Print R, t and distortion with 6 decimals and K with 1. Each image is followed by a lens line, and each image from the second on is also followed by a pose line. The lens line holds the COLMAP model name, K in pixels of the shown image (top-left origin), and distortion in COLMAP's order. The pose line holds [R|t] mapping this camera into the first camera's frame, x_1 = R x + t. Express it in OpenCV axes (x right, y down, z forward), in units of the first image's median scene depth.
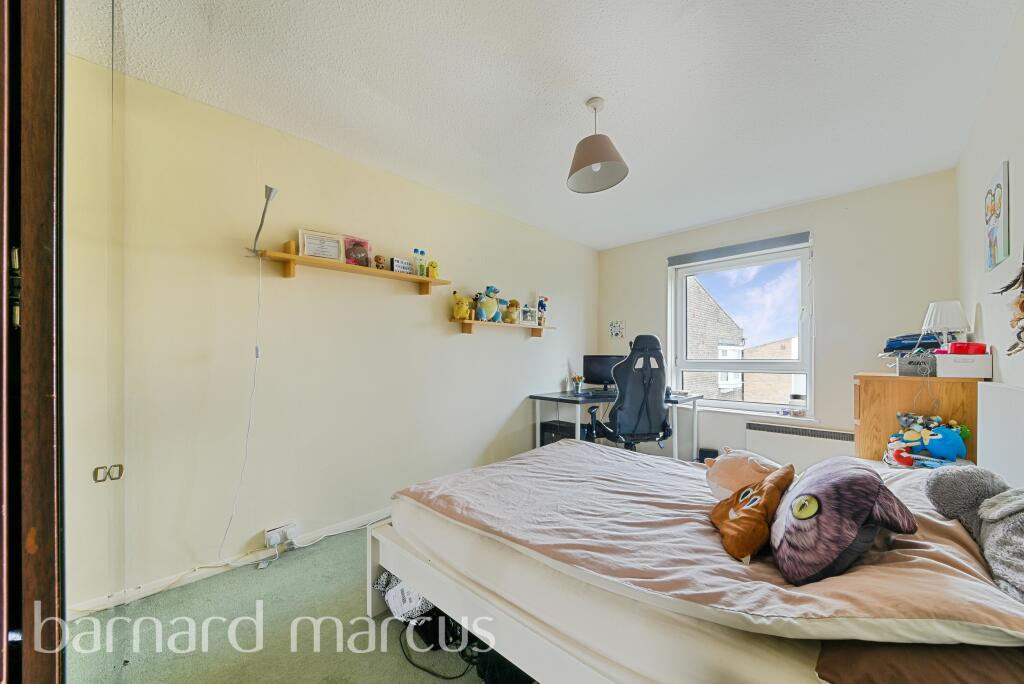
lens RADIAL K [[359.2, 0, 513.2], [0, 359.2, 356.7], [0, 0, 1]] dist [0.000326, 0.000002]
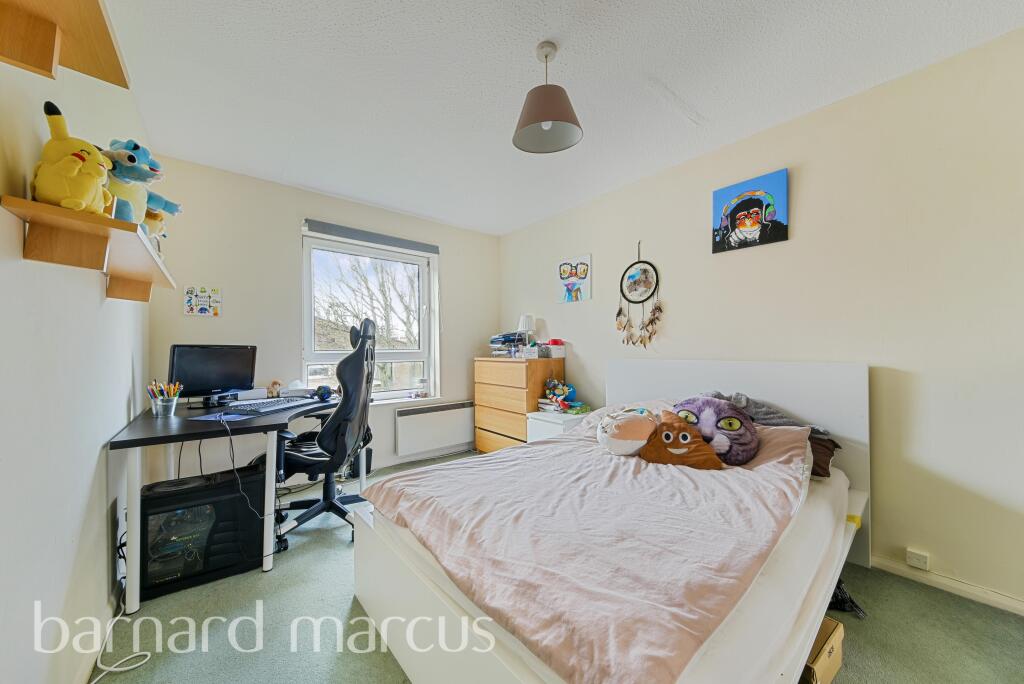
lens RADIAL K [[365.9, 0, 512.0], [0, 365.9, 342.0], [0, 0, 1]] dist [0.018209, 0.000022]
pose [[0.096315, 0.014890, 0.995239, -0.578638], [0.001779, 0.999884, -0.015132, 0.003765], [-0.995349, 0.003228, 0.096278, 0.890410]]
